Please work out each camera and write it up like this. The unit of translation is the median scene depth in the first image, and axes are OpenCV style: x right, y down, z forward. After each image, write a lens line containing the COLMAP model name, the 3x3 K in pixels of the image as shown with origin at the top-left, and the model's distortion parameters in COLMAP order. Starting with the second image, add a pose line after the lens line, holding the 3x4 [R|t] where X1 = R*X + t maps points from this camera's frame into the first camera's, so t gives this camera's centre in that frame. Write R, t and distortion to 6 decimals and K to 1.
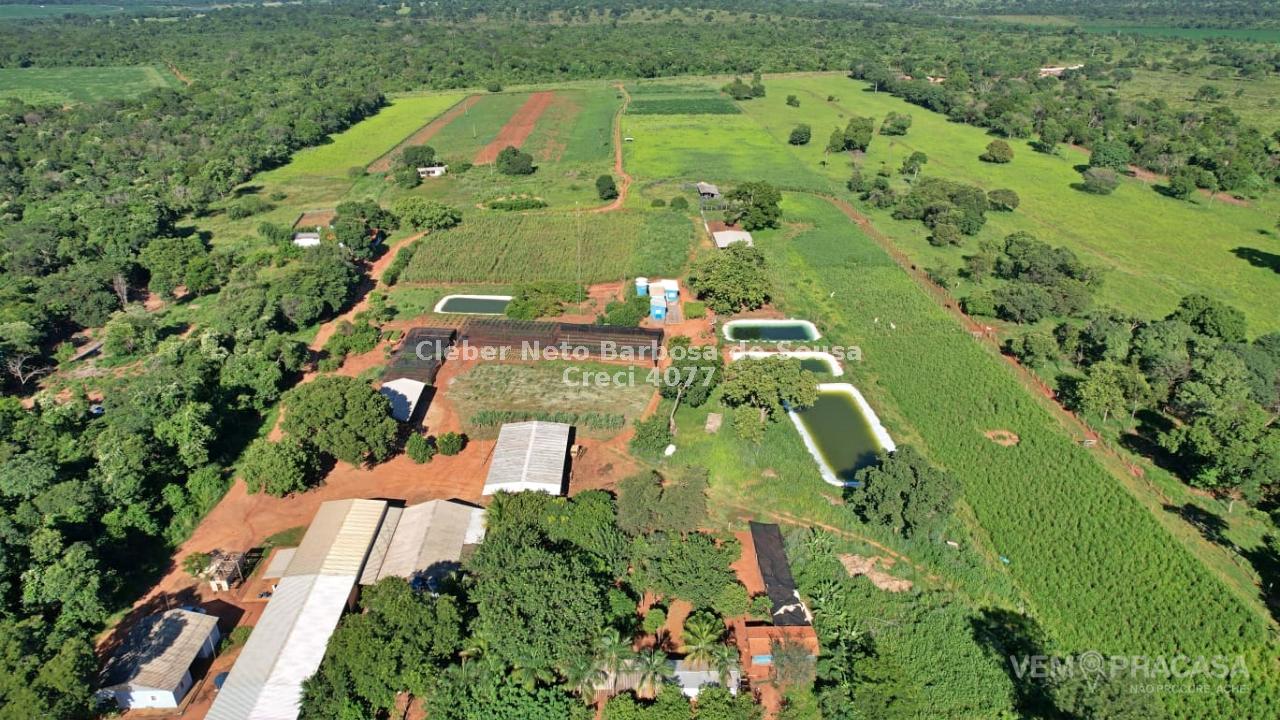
lens RADIAL K [[815.8, 0, 637.0], [0, 815.8, 359.1], [0, 0, 1]] dist [-0.080170, 0.078100]
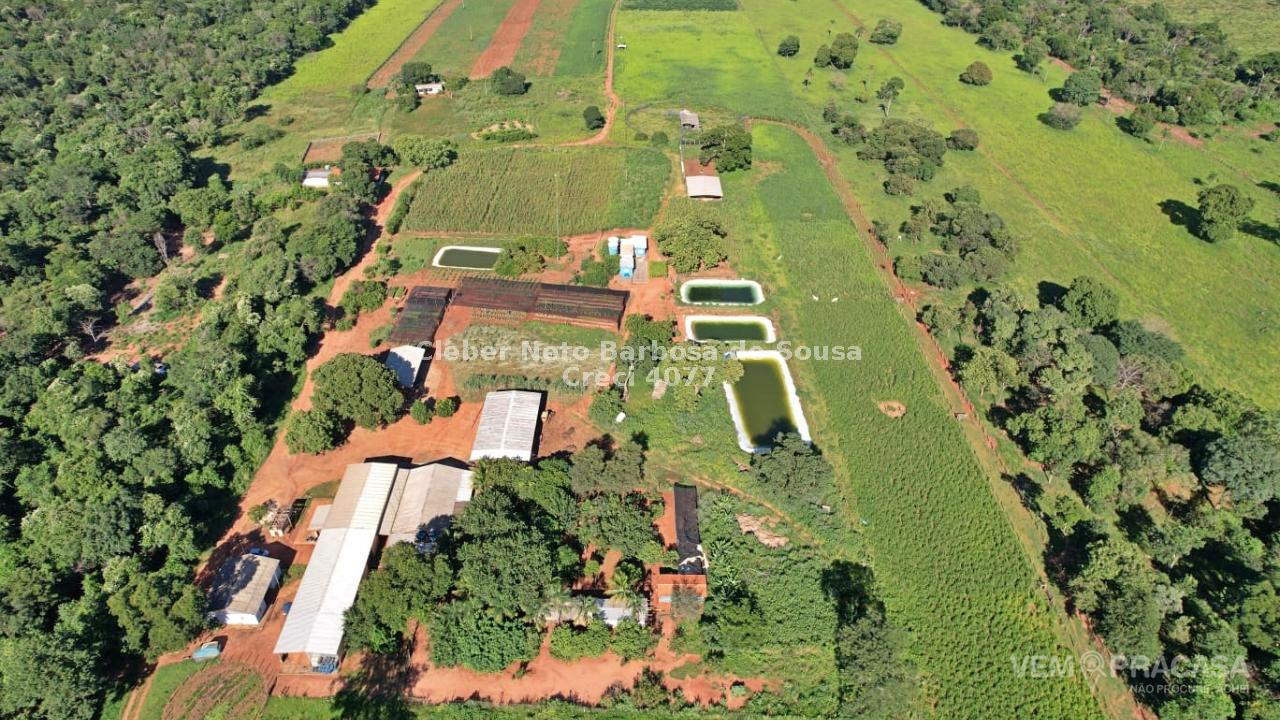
lens RADIAL K [[815.8, 0, 637.0], [0, 815.8, 359.1], [0, 0, 1]] dist [-0.080170, 0.078100]
pose [[0.999801, 0.018279, -0.007987, 0.054072], [-0.016538, 0.983434, 0.180510, -0.147567], [0.011154, -0.180342, 0.983541, -0.159197]]
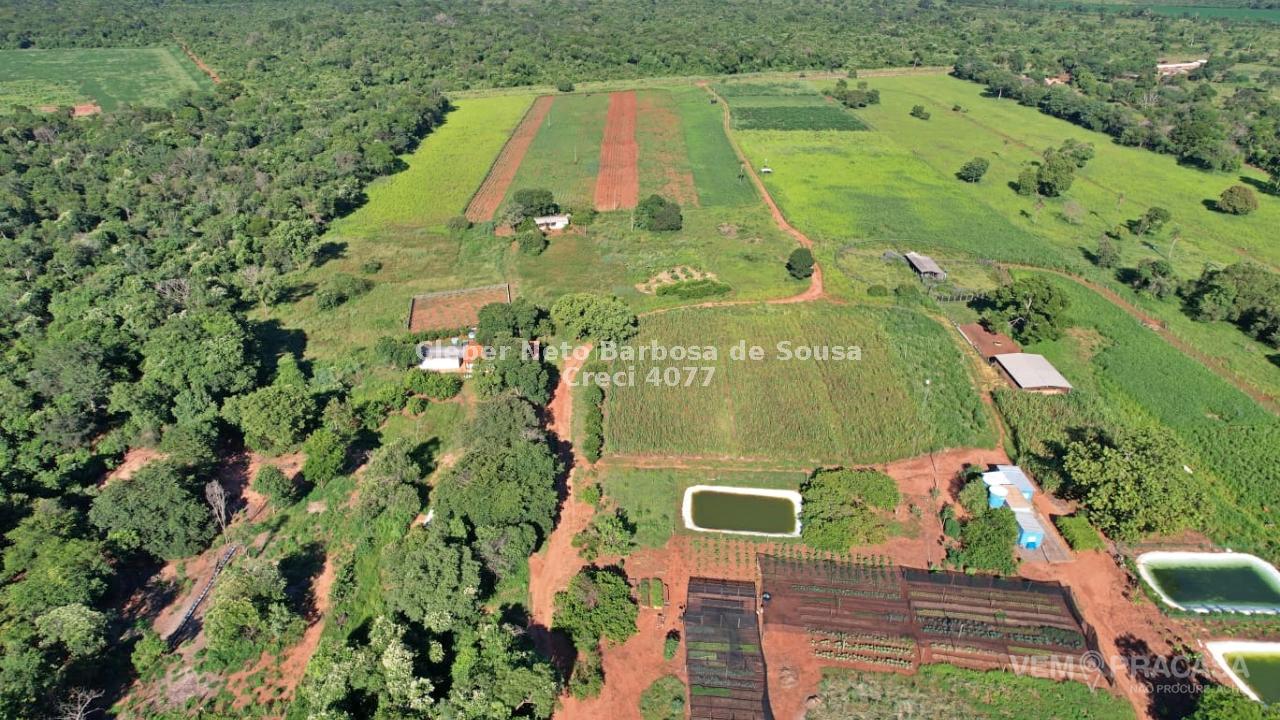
lens RADIAL K [[815.8, 0, 637.0], [0, 815.8, 359.1], [0, 0, 1]] dist [-0.080170, 0.078100]
pose [[0.999944, 0.010186, 0.003015, -0.310537], [-0.010291, 0.999266, 0.036898, -0.233388], [-0.002637, -0.036927, 0.999314, 0.354792]]
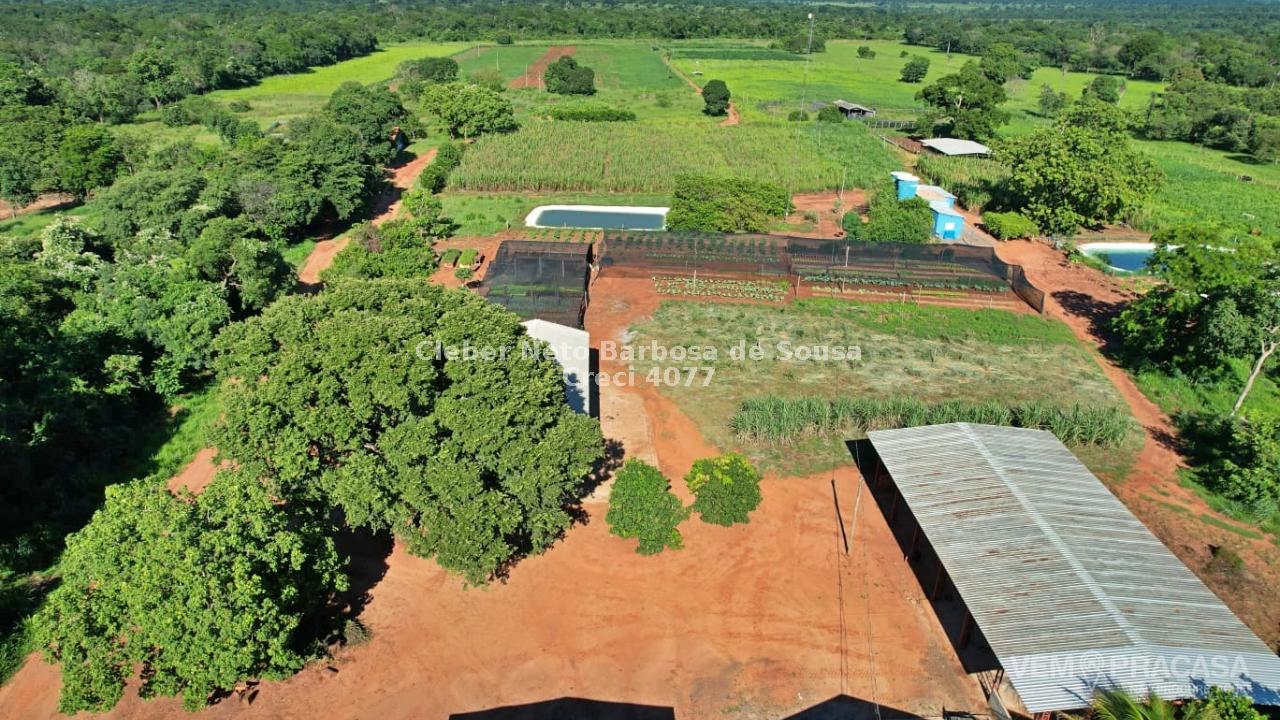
lens RADIAL K [[815.8, 0, 637.0], [0, 815.8, 359.1], [0, 0, 1]] dist [-0.080170, 0.078100]
pose [[0.999395, 0.004274, 0.034502, -0.205415], [-0.003740, 0.999873, -0.015524, 0.040375], [-0.034564, 0.015386, 0.999284, 0.483607]]
